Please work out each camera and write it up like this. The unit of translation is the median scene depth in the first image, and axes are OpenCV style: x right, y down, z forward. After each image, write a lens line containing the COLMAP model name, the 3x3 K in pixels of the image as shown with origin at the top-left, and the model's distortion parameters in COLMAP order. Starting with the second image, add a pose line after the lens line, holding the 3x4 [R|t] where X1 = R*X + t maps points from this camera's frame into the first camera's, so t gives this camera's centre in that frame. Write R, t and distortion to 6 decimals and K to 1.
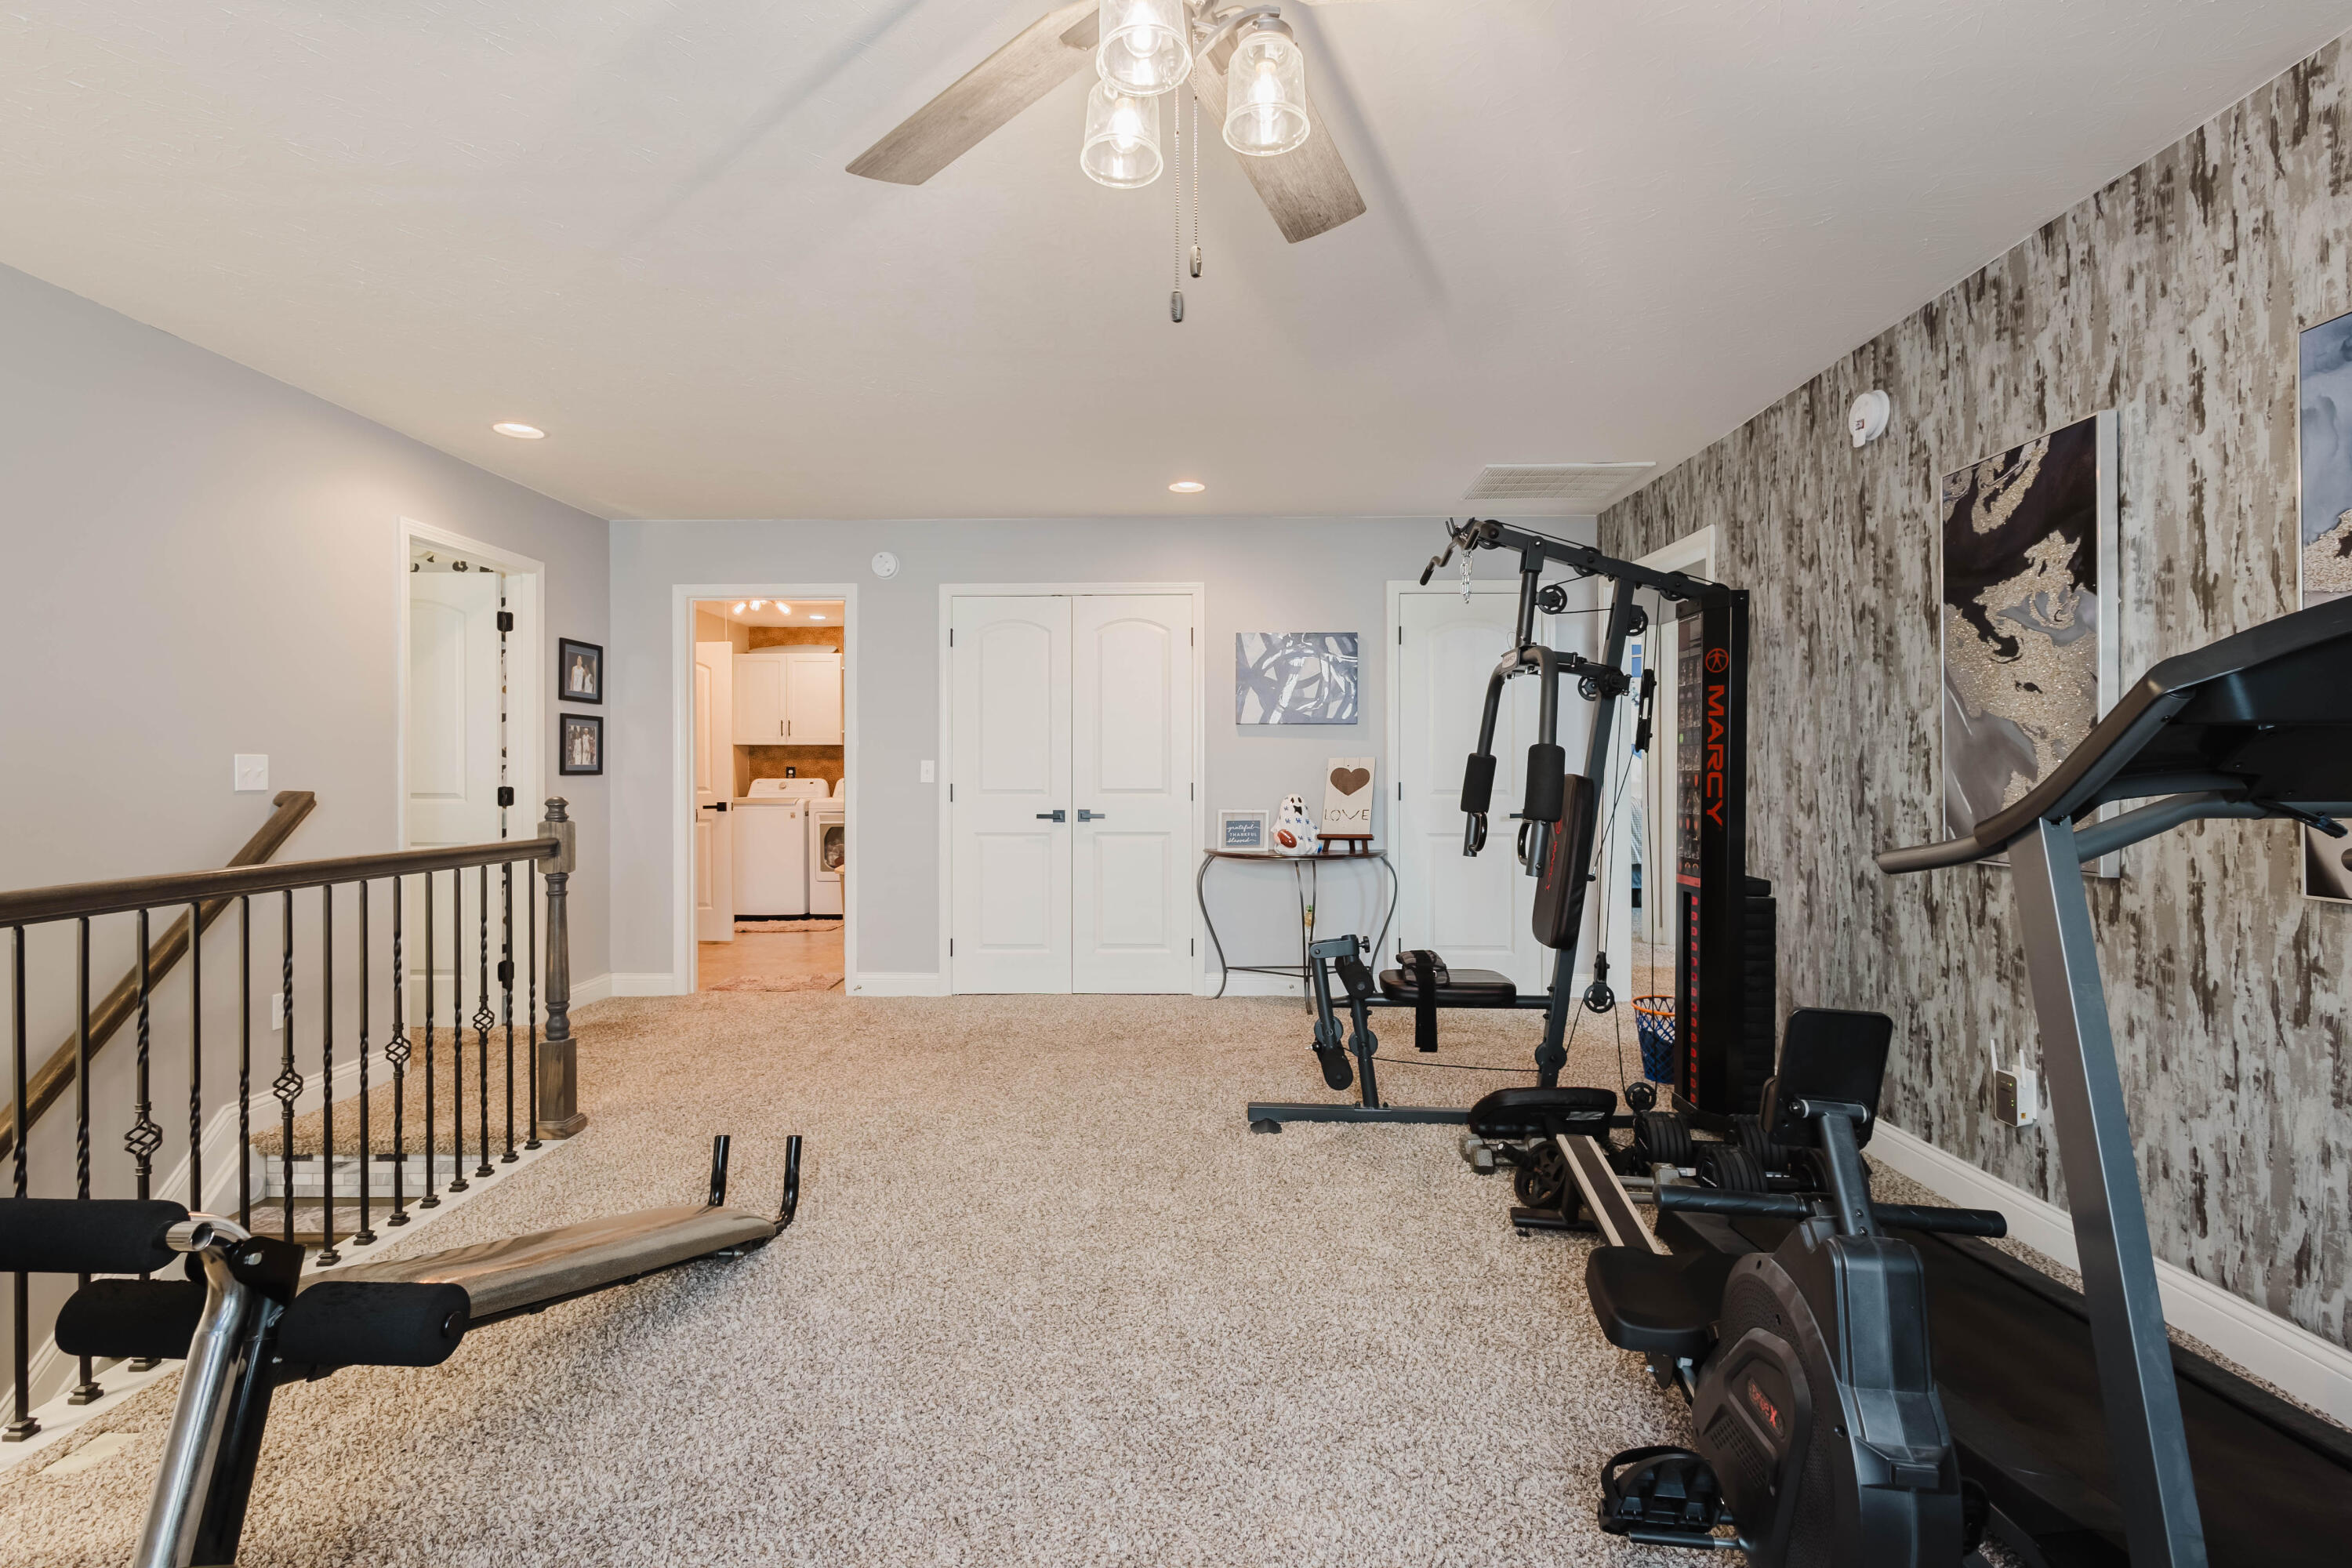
lens RADIAL K [[1089.8, 0, 1176.0], [0, 1089.8, 784.0], [0, 0, 1]] dist [-0.000065, -0.000055]
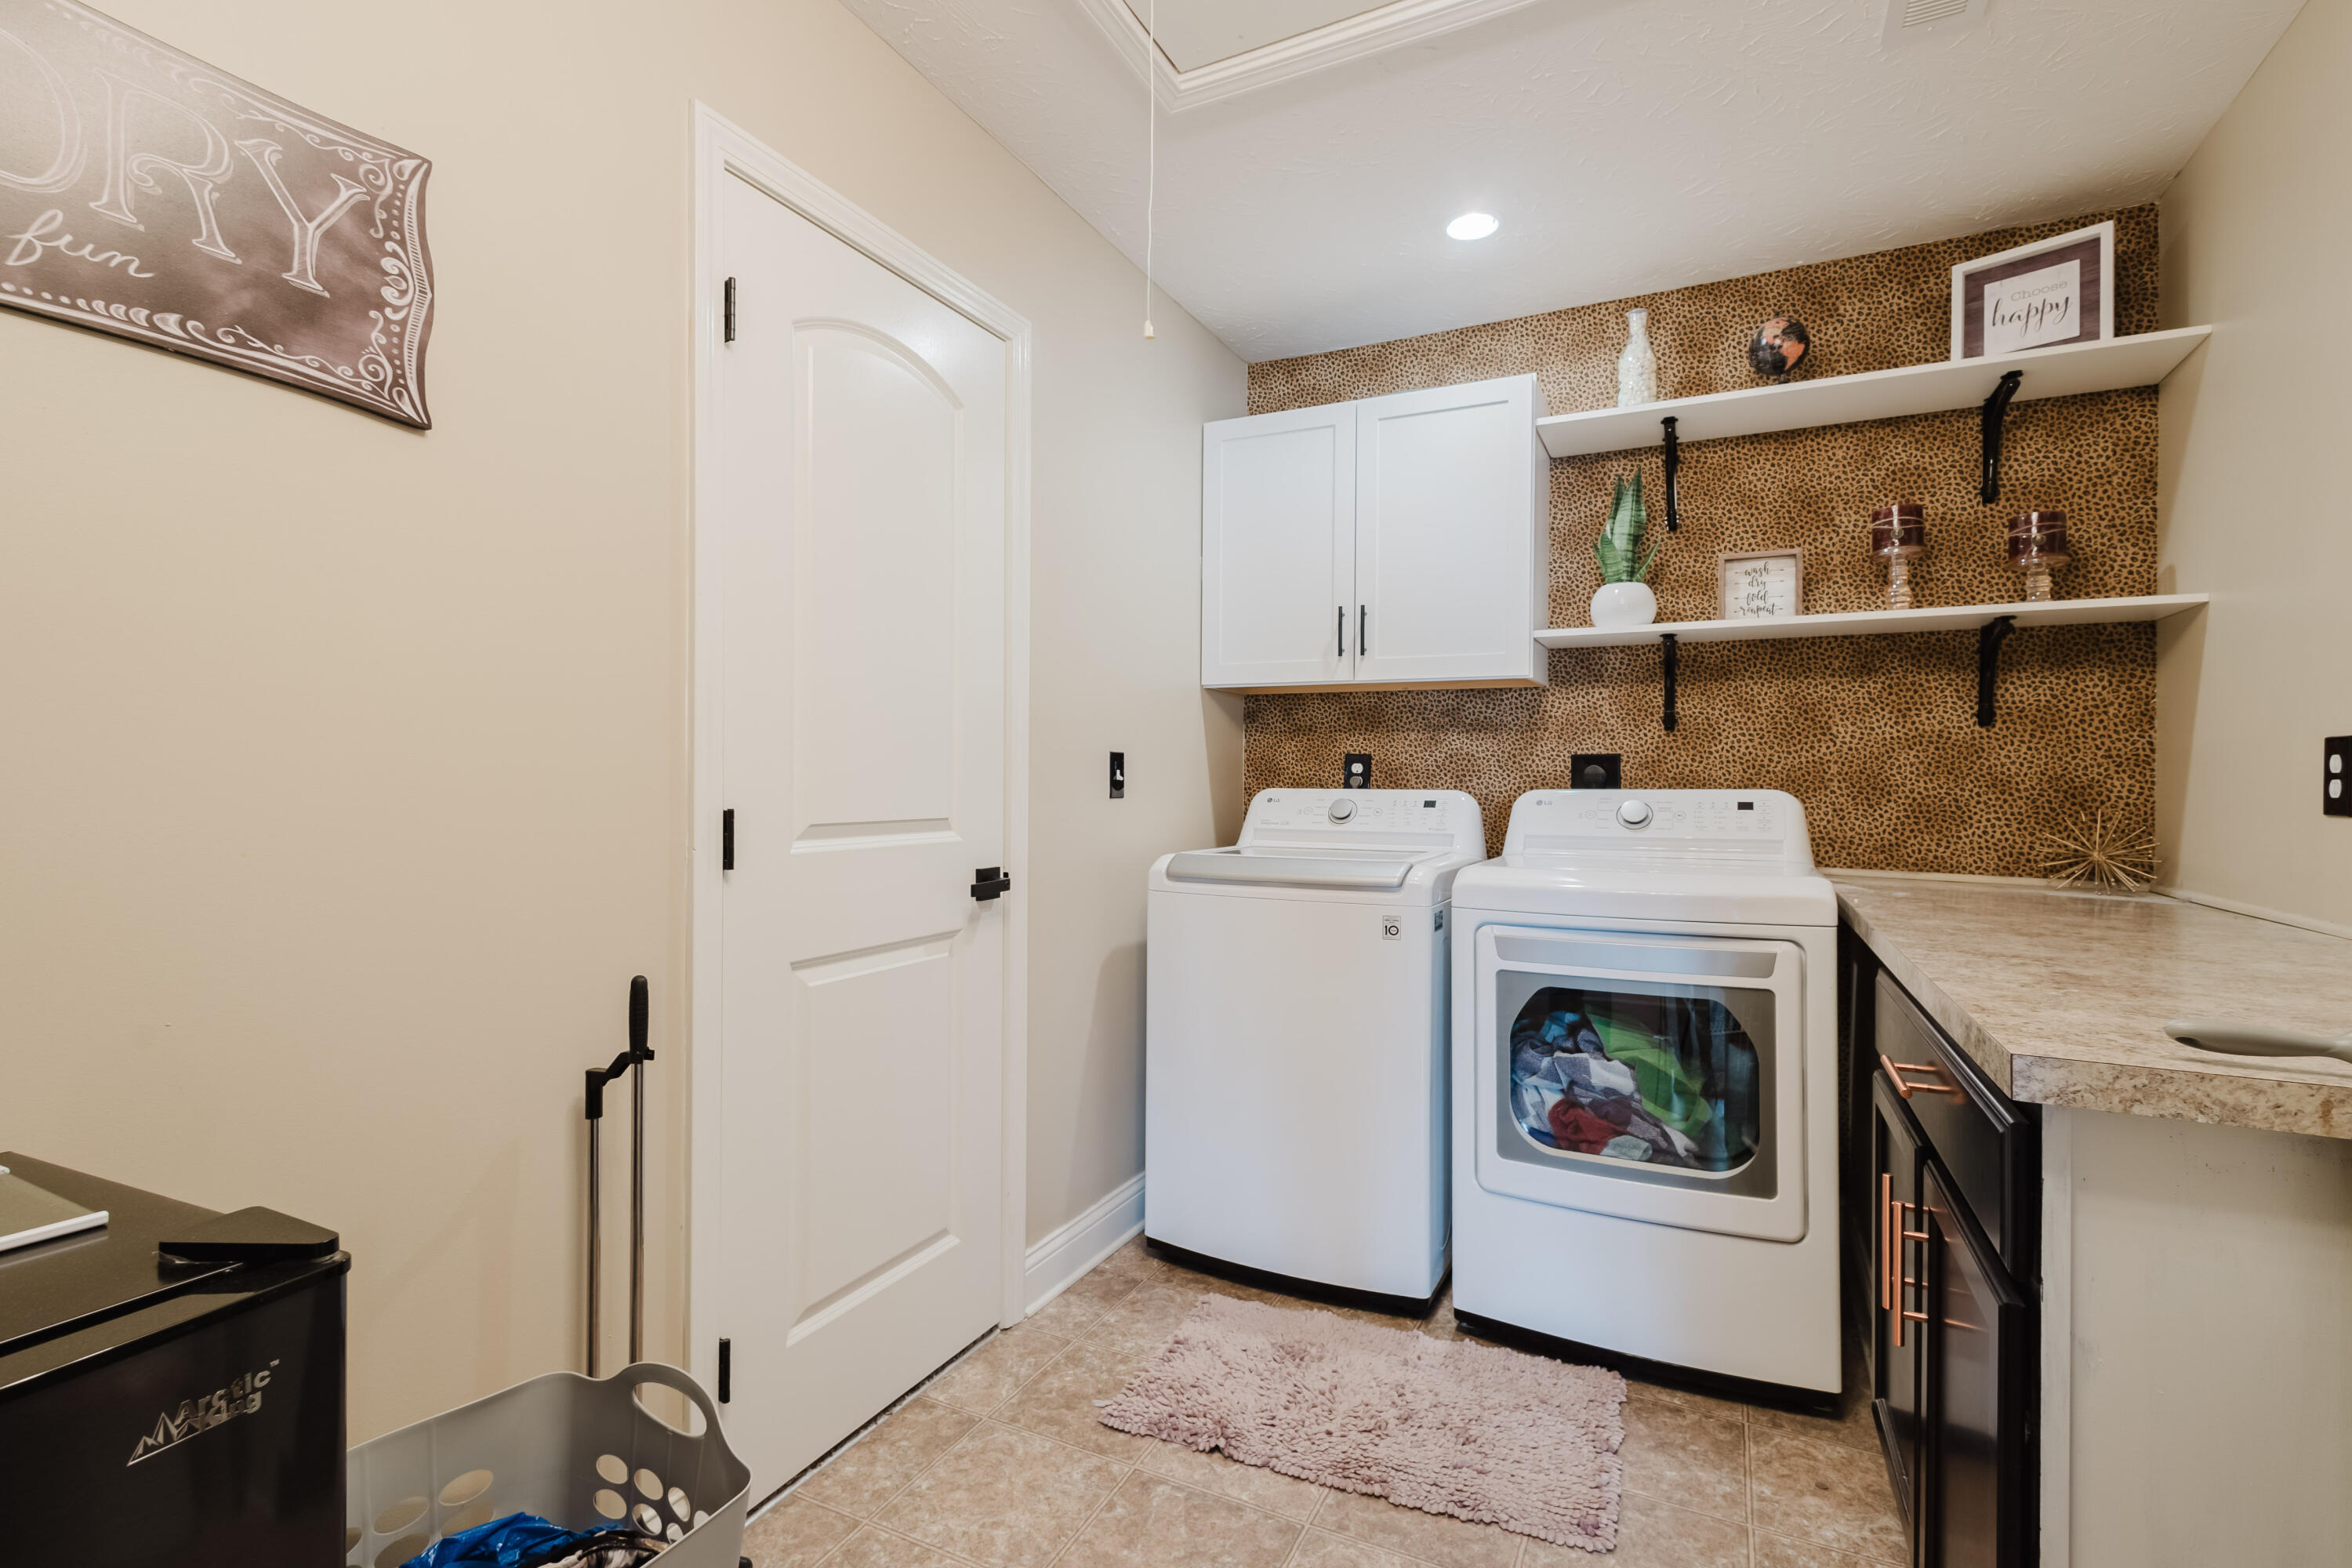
lens RADIAL K [[1089.8, 0, 1176.0], [0, 1089.8, 784.0], [0, 0, 1]] dist [-0.000065, -0.000055]
pose [[0.903874, 0.008359, -0.427718, -0.264382], [-0.010988, 0.999933, -0.003679, -0.004677], [0.427658, 0.008025, 0.903905, 0.680991]]
